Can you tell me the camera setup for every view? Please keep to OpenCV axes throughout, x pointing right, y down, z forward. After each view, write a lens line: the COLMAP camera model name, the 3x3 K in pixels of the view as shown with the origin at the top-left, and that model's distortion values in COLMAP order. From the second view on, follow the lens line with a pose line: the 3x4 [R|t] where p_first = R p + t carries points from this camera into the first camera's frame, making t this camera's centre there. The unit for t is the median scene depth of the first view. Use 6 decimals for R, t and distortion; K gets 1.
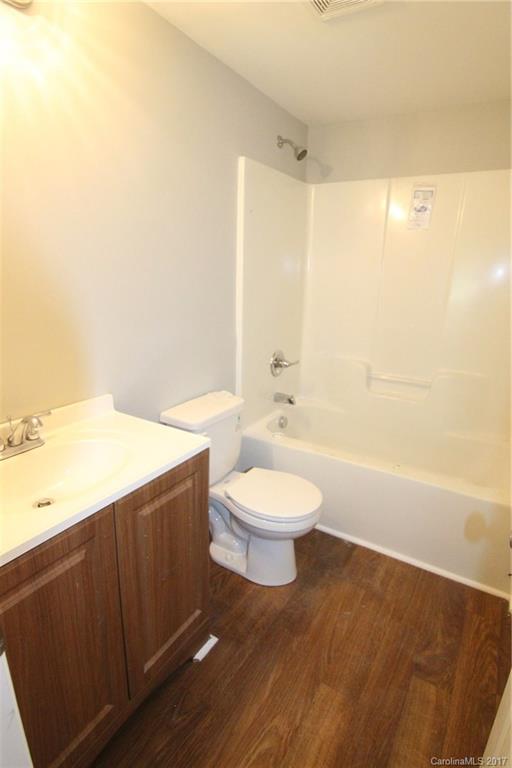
lens RADIAL K [[393.8, 0, 257.9], [0, 393.8, 386.0], [0, 0, 1]] dist [-0.009135, -0.007879]
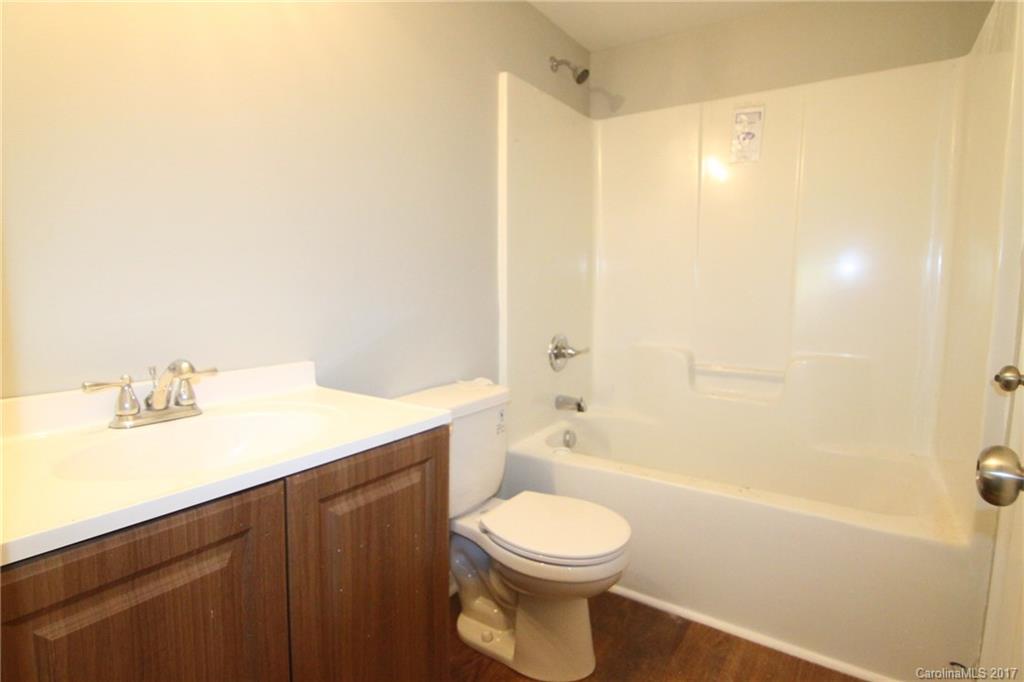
lens RADIAL K [[525.0, 0, 509.2], [0, 525.0, 337.0], [0, 0, 1]] dist [-0.009135, -0.007879]
pose [[0.998262, -0.018551, -0.055930, 0.017966], [0.007863, 0.982600, -0.185568, 0.115365], [0.058399, 0.184806, 0.981038, 0.082949]]
